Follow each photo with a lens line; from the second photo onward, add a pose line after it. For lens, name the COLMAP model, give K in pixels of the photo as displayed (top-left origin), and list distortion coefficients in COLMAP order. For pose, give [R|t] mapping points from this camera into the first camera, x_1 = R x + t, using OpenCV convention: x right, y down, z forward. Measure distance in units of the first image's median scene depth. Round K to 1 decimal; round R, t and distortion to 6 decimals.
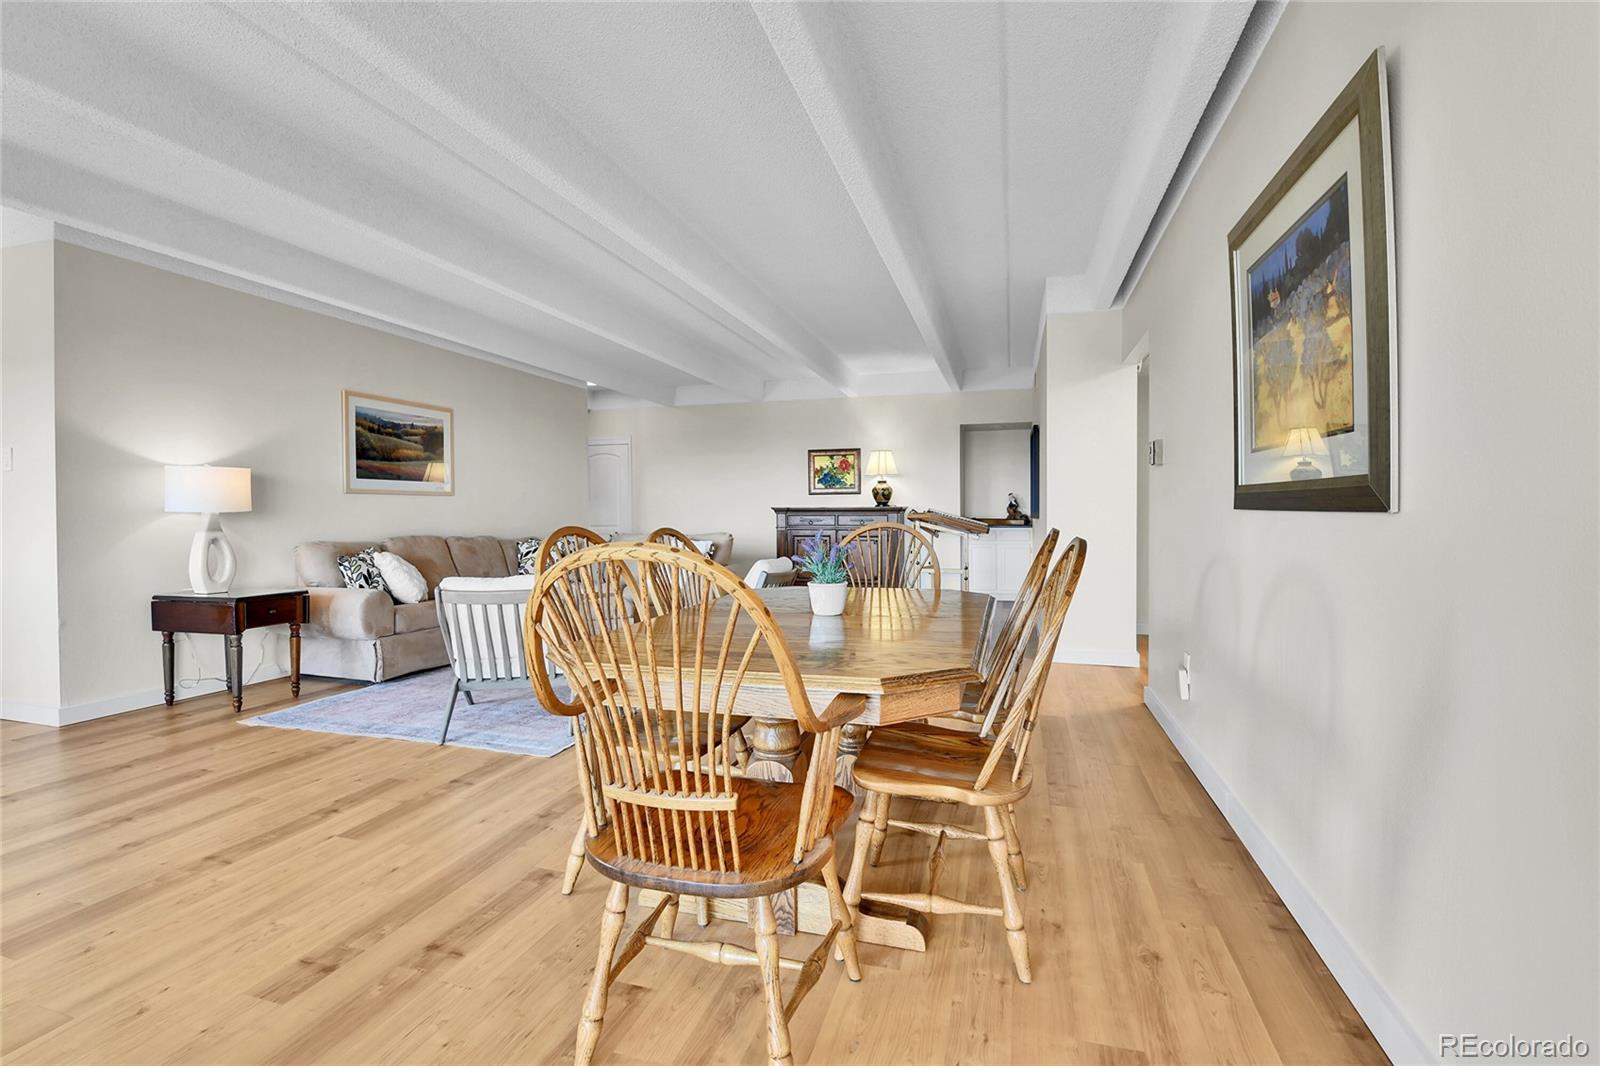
lens RADIAL K [[710.1, 0, 797.3], [0, 710.1, 523.1], [0, 0, 1]] dist [-0.001141, -0.010823]
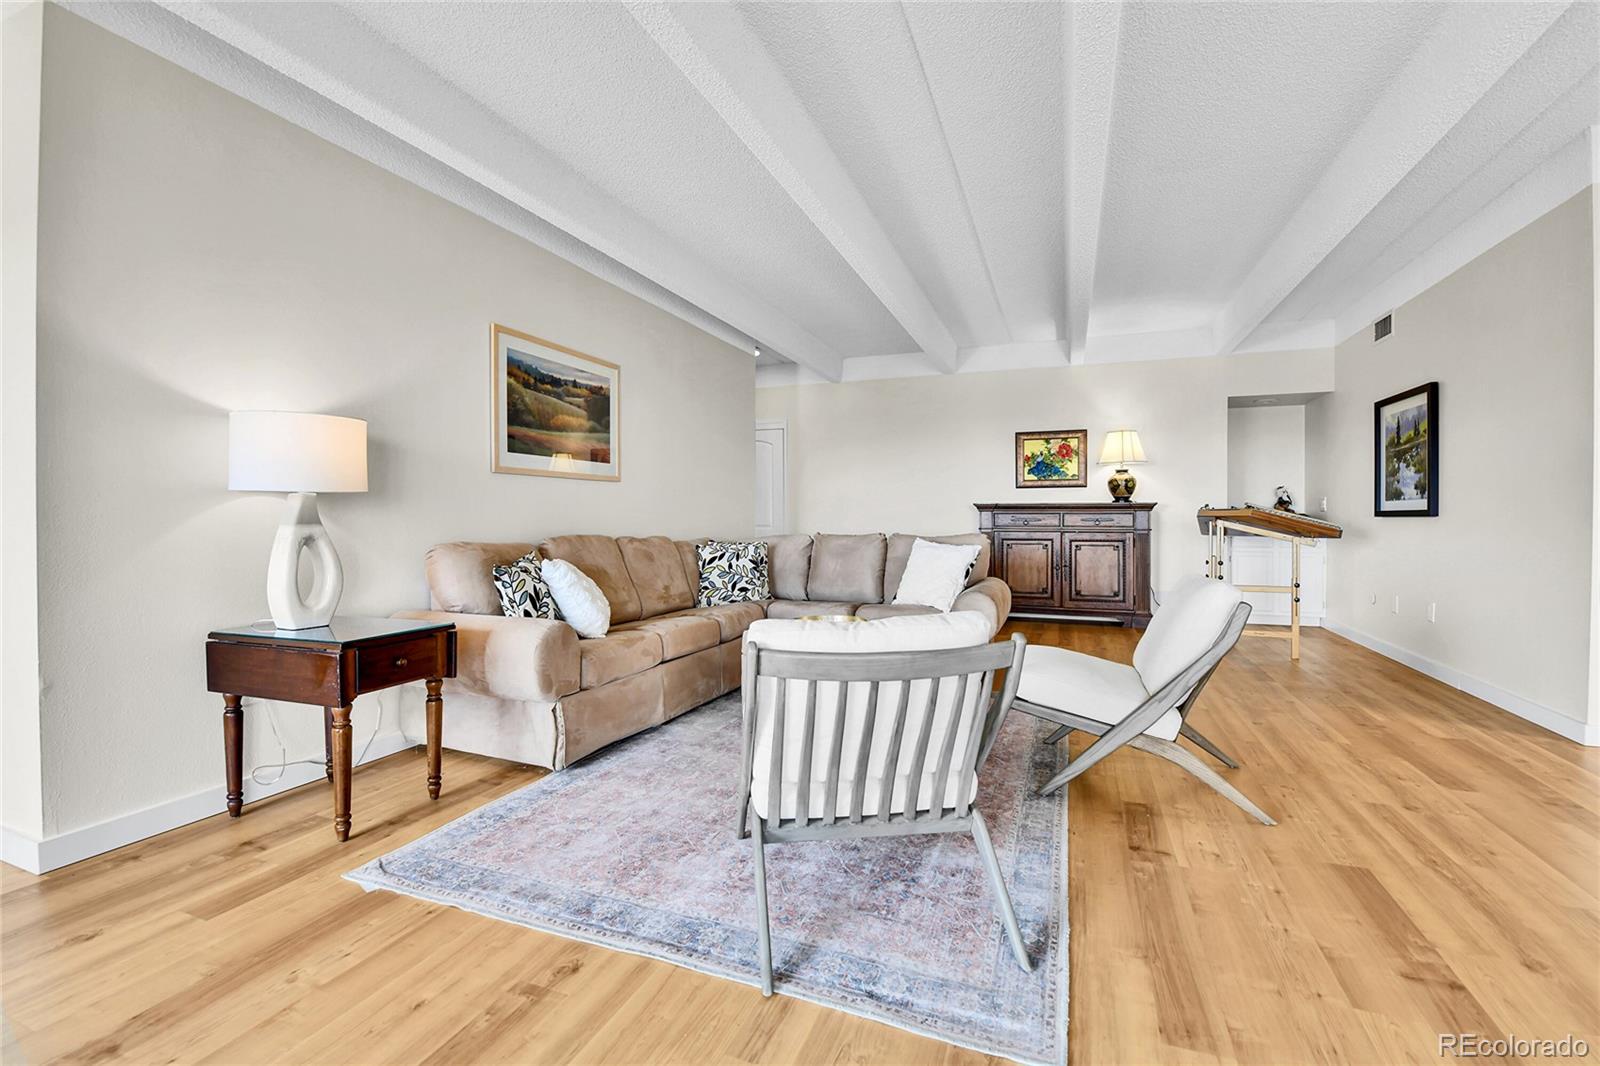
lens RADIAL K [[695.8, 0, 804.6], [0, 695.8, 523.9], [0, 0, 1]] dist [-0.000980, -0.009358]
pose [[0.996502, 0.004950, -0.083425, -0.300147], [-0.005292, 0.999978, -0.003879, 0.009314], [0.083404, 0.004307, 0.996507, 0.377036]]
